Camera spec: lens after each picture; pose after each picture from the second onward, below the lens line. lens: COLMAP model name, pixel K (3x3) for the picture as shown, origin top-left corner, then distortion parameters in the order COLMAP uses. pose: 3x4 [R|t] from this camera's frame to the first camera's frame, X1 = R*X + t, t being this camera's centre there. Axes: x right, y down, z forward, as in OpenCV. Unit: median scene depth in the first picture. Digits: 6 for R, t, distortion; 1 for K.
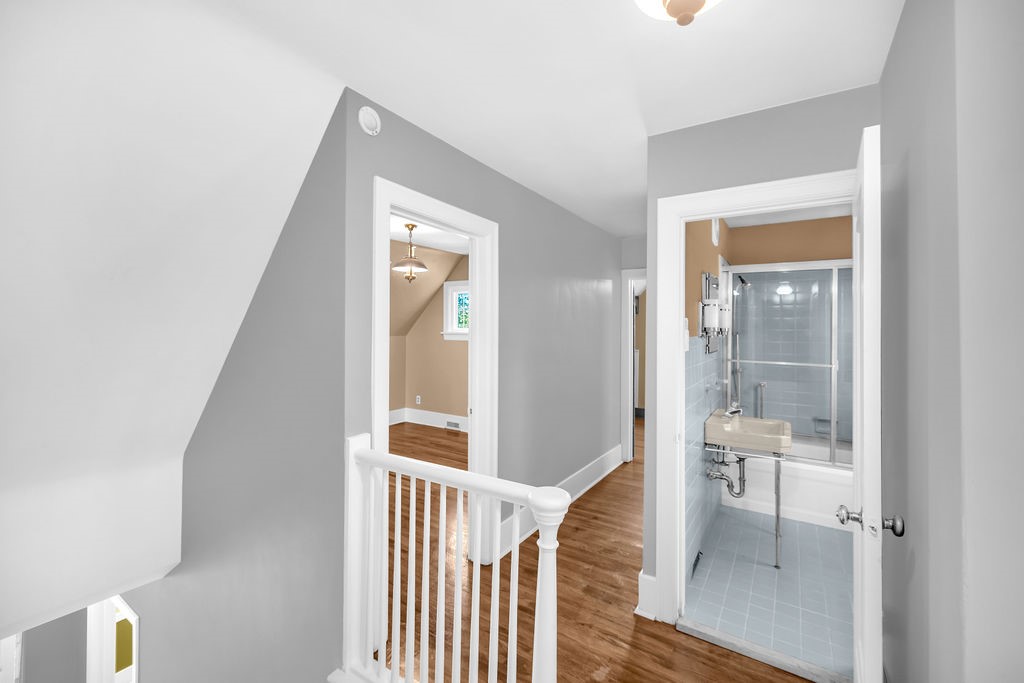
lens RADIAL K [[432.7, 0, 494.4], [0, 432.7, 317.1], [0, 0, 1]] dist [-0.000354, -0.000401]
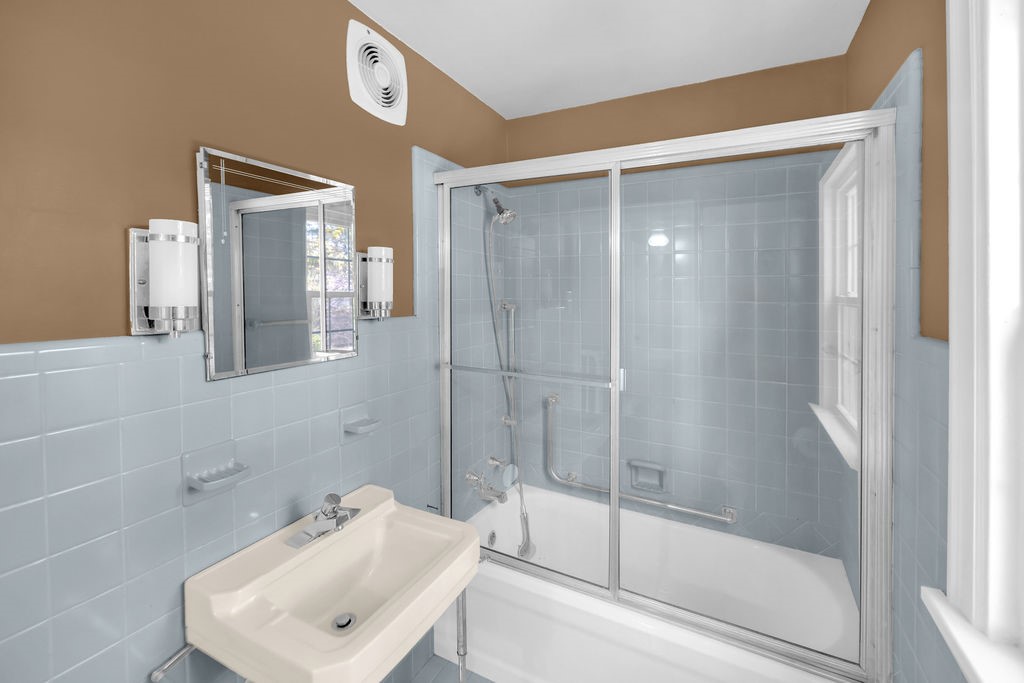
lens RADIAL K [[448.9, 0, 511.8], [0, 448.9, 291.5], [0, 0, 1]] dist [-0.000122, -0.000313]
pose [[0.993176, -0.002668, 0.116592, 0.555725], [0.000180, 0.999772, 0.021345, 0.004675], [-0.116622, -0.021178, 0.992951, 0.486768]]
